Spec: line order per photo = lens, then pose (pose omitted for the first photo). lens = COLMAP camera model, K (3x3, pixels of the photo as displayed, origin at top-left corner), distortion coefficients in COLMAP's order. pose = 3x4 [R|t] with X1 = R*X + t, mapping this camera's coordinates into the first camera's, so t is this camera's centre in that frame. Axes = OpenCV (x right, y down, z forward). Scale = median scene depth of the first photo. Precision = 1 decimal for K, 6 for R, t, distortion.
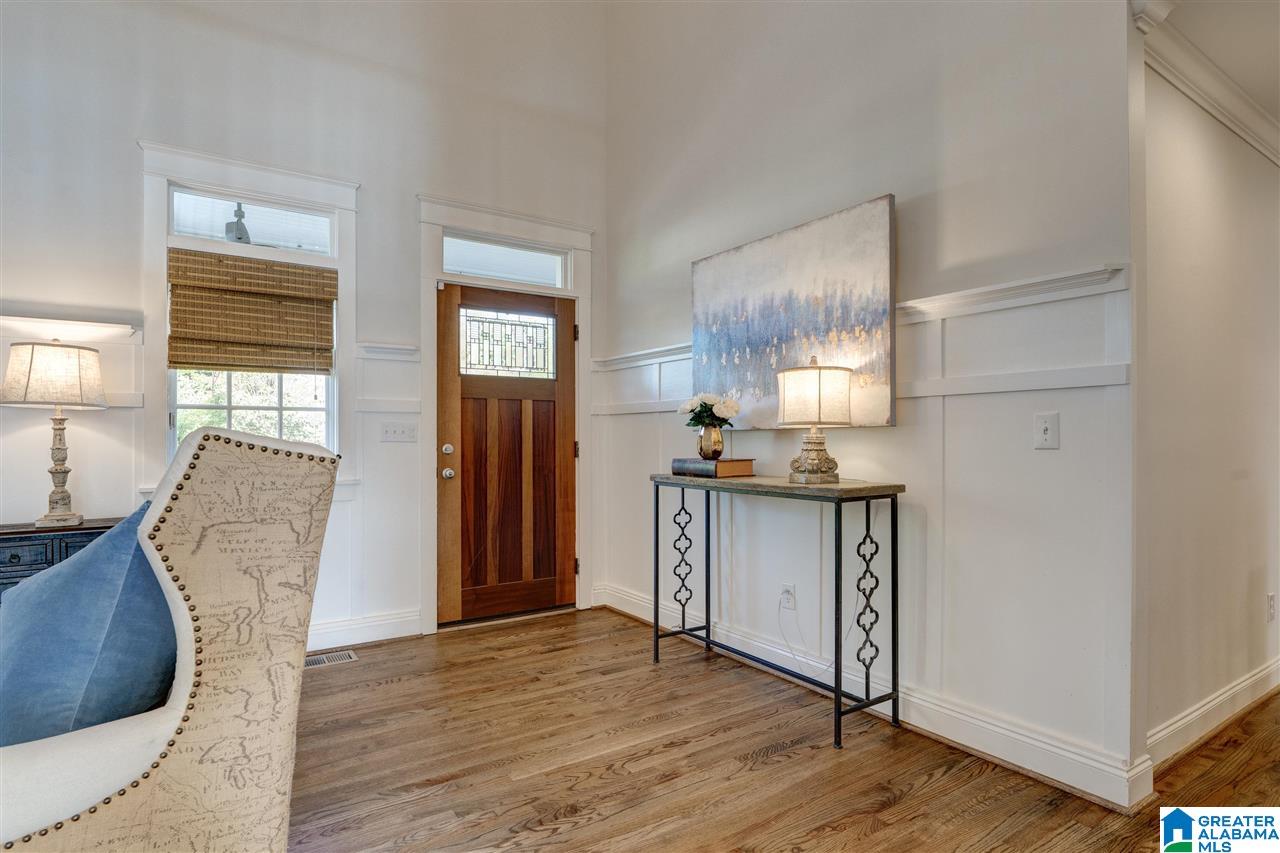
lens RADIAL K [[687.1, 0, 631.0], [0, 687.1, 436.0], [0, 0, 1]] dist [-0.009604, 0.005669]
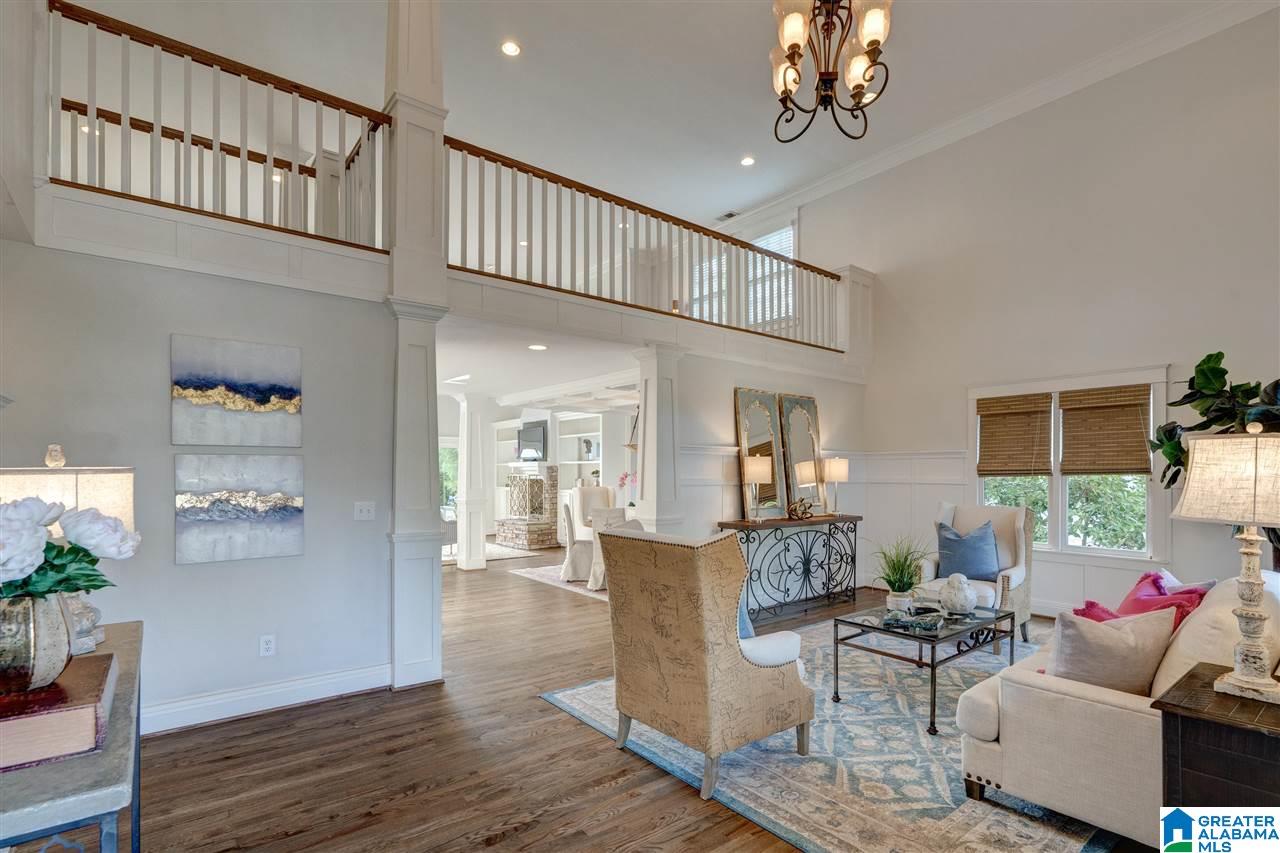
lens RADIAL K [[584.7, 0, 681.2], [0, 584.7, 478.4], [0, 0, 1]] dist [-0.009403, 0.003594]
pose [[-0.988342, -0.007345, -0.152070, -0.159304], [-0.008778, 0.999923, 0.008755, -0.073596], [0.151994, 0.009988, -0.988331, 1.265233]]
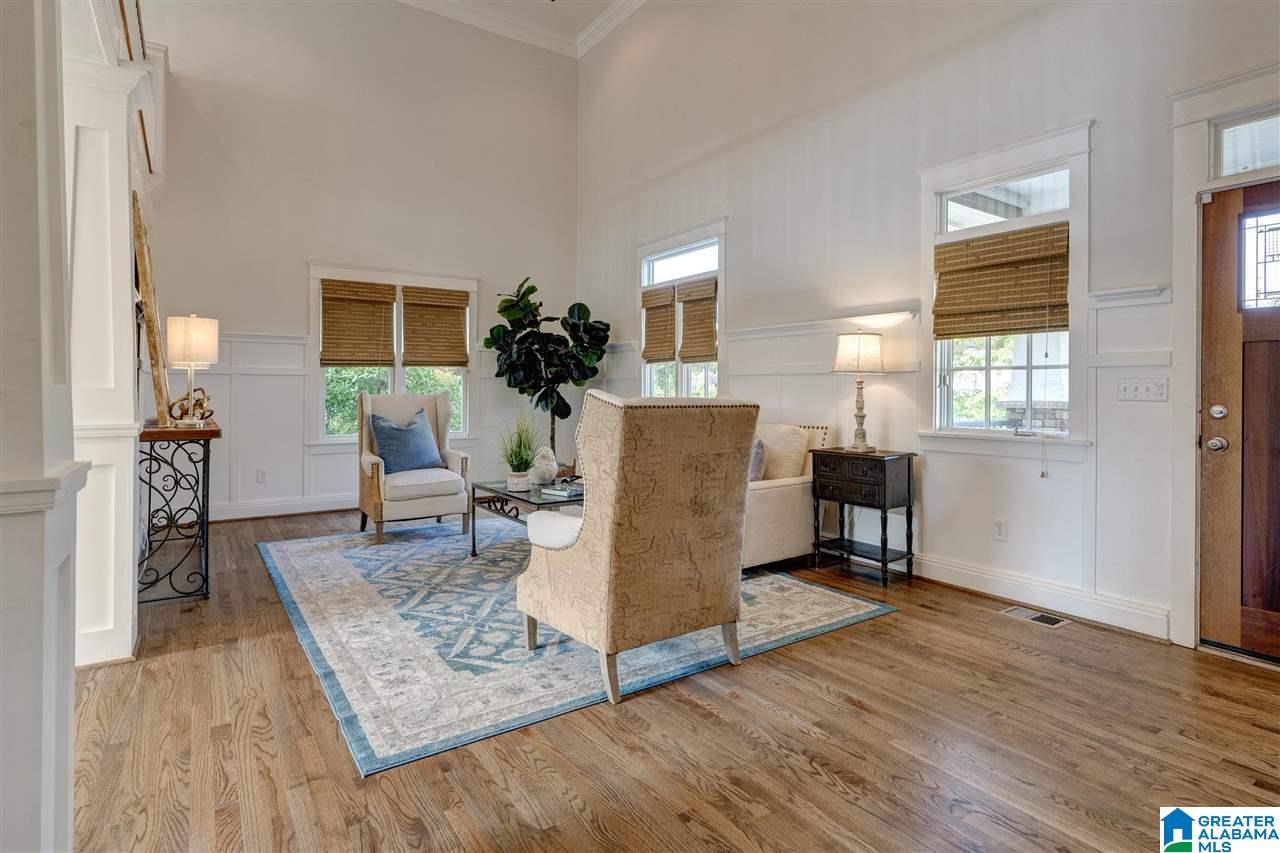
lens RADIAL K [[649.5, 0, 642.0], [0, 649.5, 384.7], [0, 0, 1]] dist [0.005838, 0.001410]
pose [[0.022399, -0.008526, -0.999713, 0.505081], [-0.002249, 0.999961, -0.008579, -0.003551], [0.999747, 0.002440, 0.022379, 0.410243]]
